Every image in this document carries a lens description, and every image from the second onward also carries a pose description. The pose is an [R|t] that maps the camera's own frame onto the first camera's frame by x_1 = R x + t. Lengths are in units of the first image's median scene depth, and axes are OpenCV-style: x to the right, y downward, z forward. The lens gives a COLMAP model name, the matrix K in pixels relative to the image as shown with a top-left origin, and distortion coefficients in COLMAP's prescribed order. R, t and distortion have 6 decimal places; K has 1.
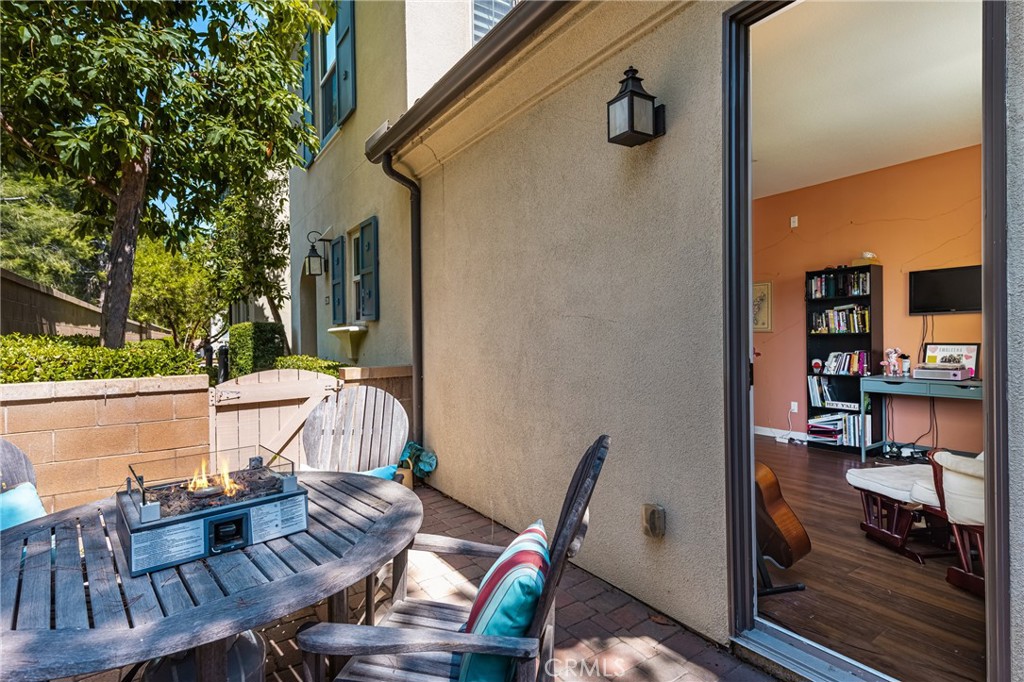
lens RADIAL K [[516.3, 0, 539.5], [0, 516.3, 339.8], [0, 0, 1]] dist [0.013487, 0.000075]
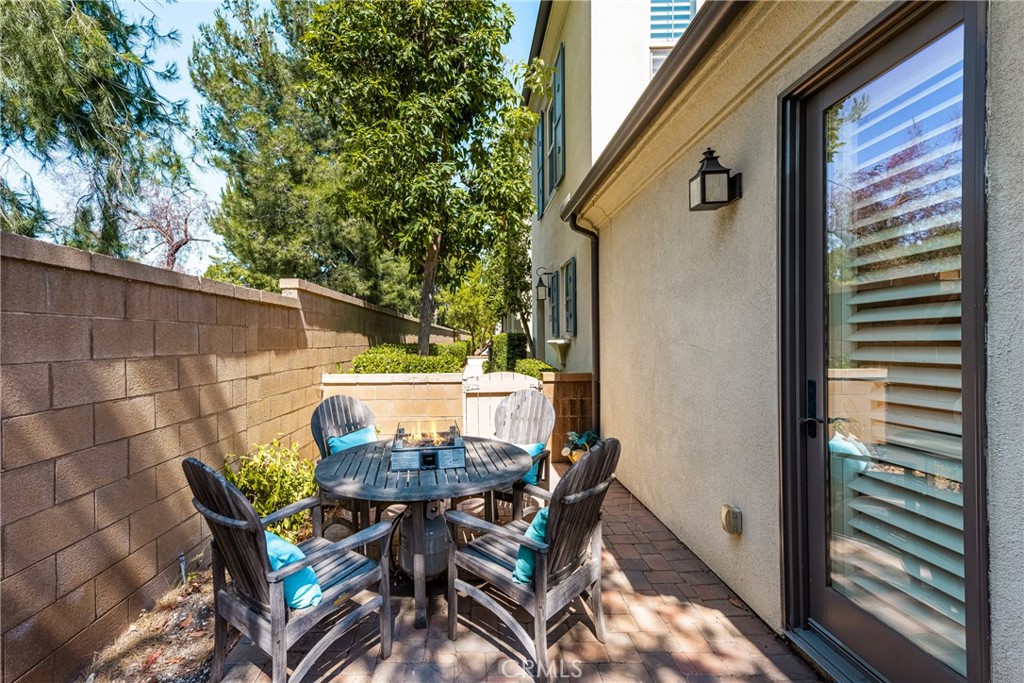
lens RADIAL K [[460.3, 0, 471.0], [0, 460.3, 346.7], [0, 0, 1]] dist [0.014199, 0.000281]
pose [[0.806807, 0.016578, -0.590582, 0.216490], [-0.006828, 0.999801, 0.018738, -0.040550], [0.590775, -0.011086, 0.806760, -0.131338]]
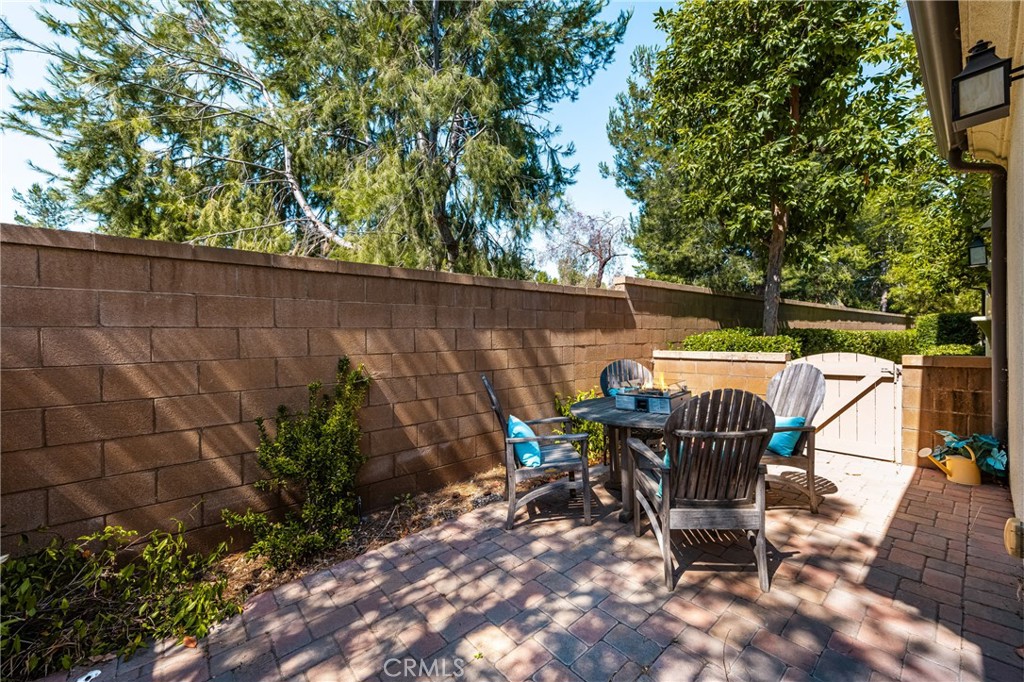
lens RADIAL K [[405.5, 0, 512.0], [0, 405.5, 341.0], [0, 0, 1]] dist [0.022603, 0.000003]
pose [[0.084399, 0.023150, -0.996163, 0.508161], [0.006289, 0.999698, 0.023765, -0.004316], [0.996412, -0.008270, 0.084228, 0.054112]]
